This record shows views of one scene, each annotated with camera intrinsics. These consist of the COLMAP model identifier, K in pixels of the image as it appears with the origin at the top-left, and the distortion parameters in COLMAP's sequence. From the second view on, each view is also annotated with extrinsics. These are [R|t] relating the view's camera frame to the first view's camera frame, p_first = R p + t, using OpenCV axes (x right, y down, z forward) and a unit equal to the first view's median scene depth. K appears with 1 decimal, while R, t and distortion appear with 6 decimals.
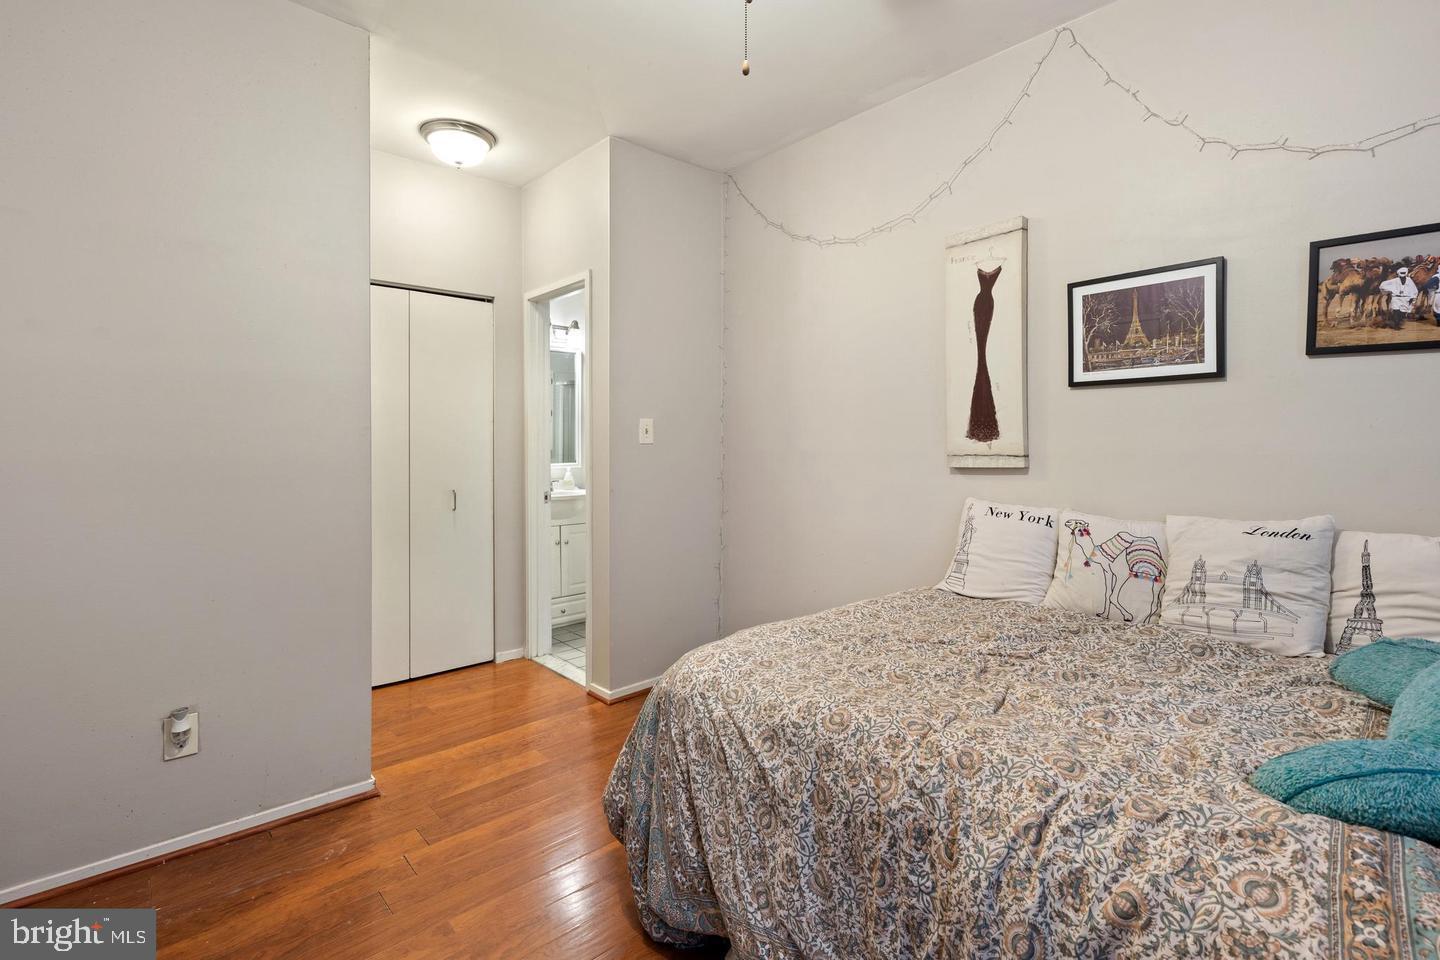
lens RADIAL K [[668.0, 0, 727.8], [0, 668.0, 452.7], [0, 0, 1]] dist [0.000273, 0.000531]
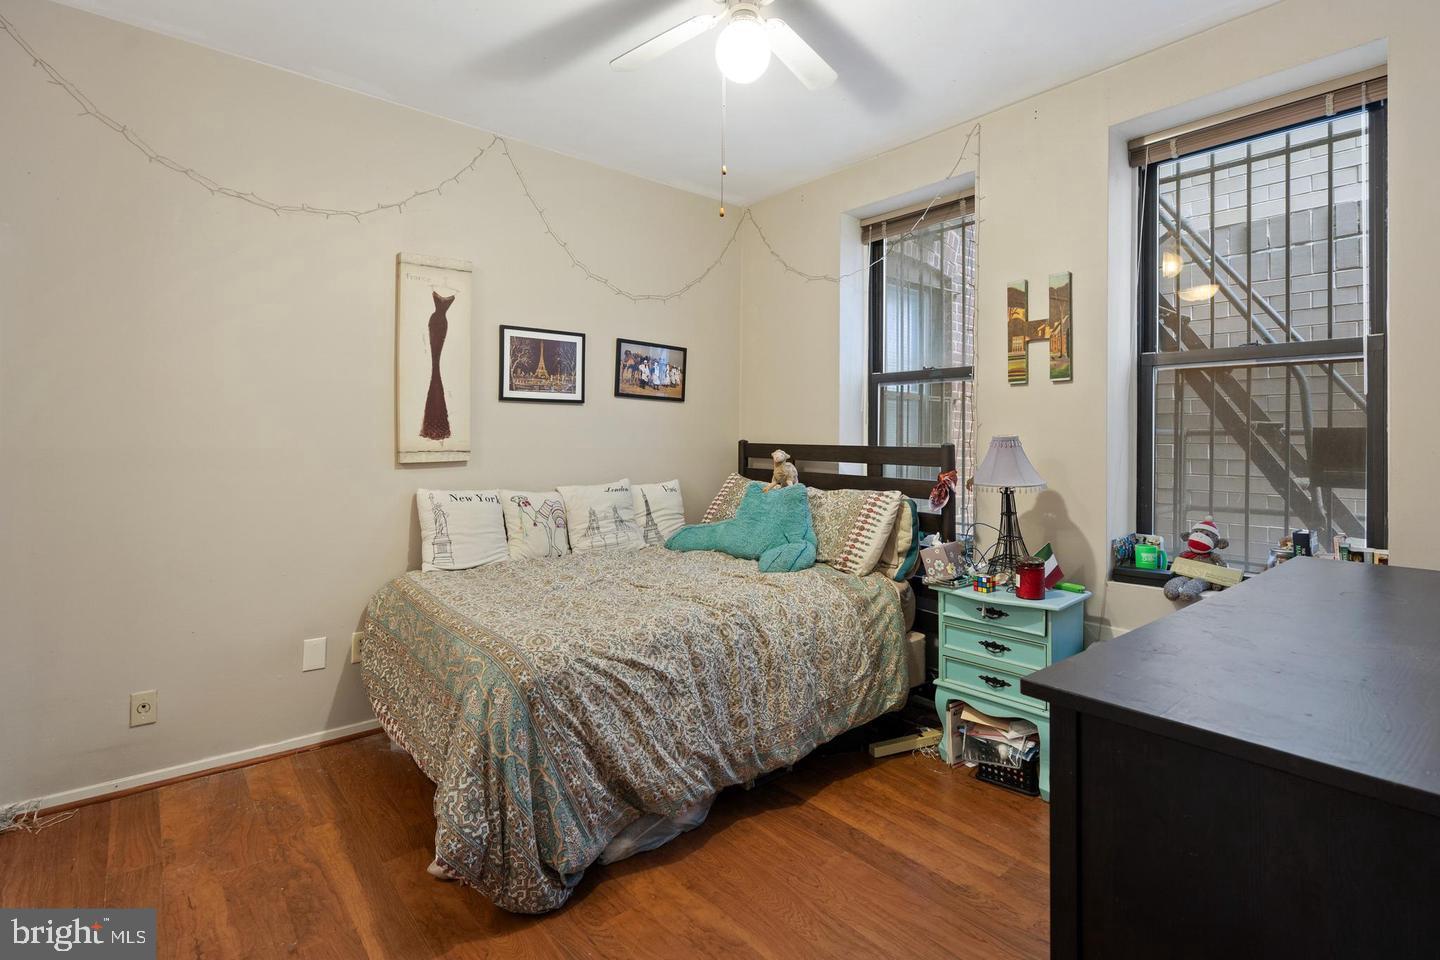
lens RADIAL K [[676.1, 0, 715.3], [0, 676.1, 438.3], [0, 0, 1]] dist [0.001388, 0.000427]
pose [[0.050663, 0.003012, 0.998711, -0.961863], [0.007421, 0.999967, -0.003392, -0.014256], [-0.998688, 0.007584, 0.050639, 0.559693]]
